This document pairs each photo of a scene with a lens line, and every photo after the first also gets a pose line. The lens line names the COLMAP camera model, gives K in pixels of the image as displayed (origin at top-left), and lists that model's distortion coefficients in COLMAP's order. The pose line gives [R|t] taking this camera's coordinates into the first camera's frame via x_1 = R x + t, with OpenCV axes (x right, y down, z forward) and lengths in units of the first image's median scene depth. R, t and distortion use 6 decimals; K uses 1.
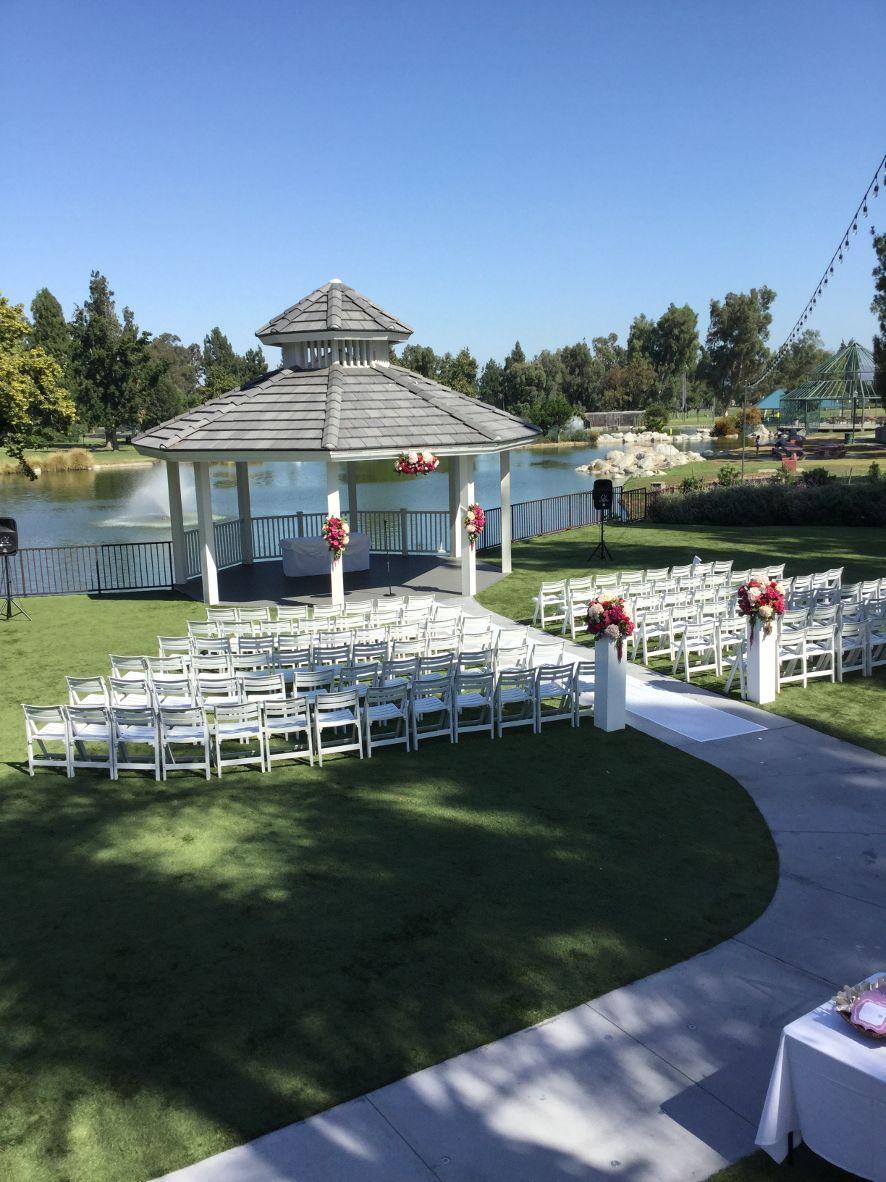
lens RADIAL K [[1043.7, 0, 443.0], [0, 1043.7, 591.0], [0, 0, 1]] dist [0.068496, -0.002337]
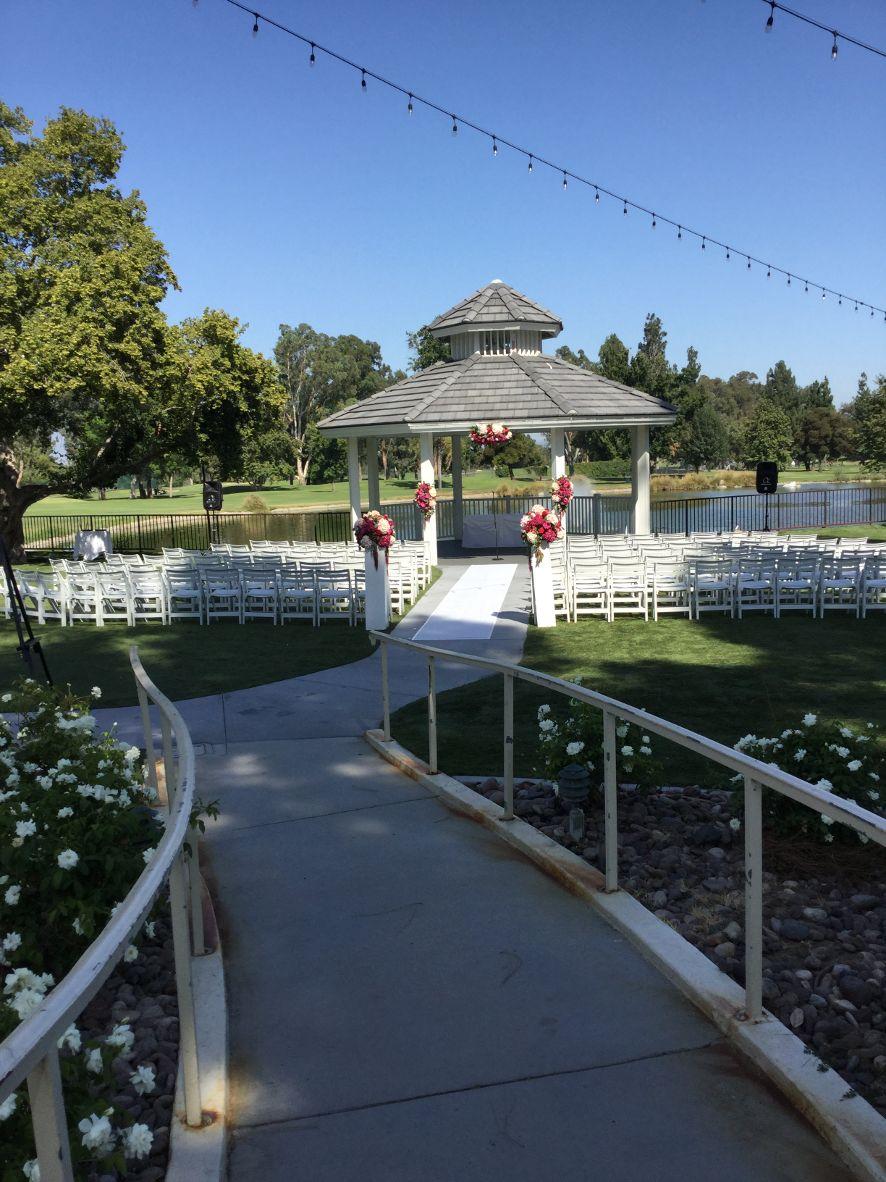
lens RADIAL K [[1043.7, 0, 443.0], [0, 1043.7, 591.0], [0, 0, 1]] dist [0.068496, -0.002337]
pose [[0.863938, 0.061095, -0.499879, 0.447301], [-0.078523, 0.996816, -0.013881, 0.055957], [0.497439, 0.051245, 0.865984, 0.021662]]
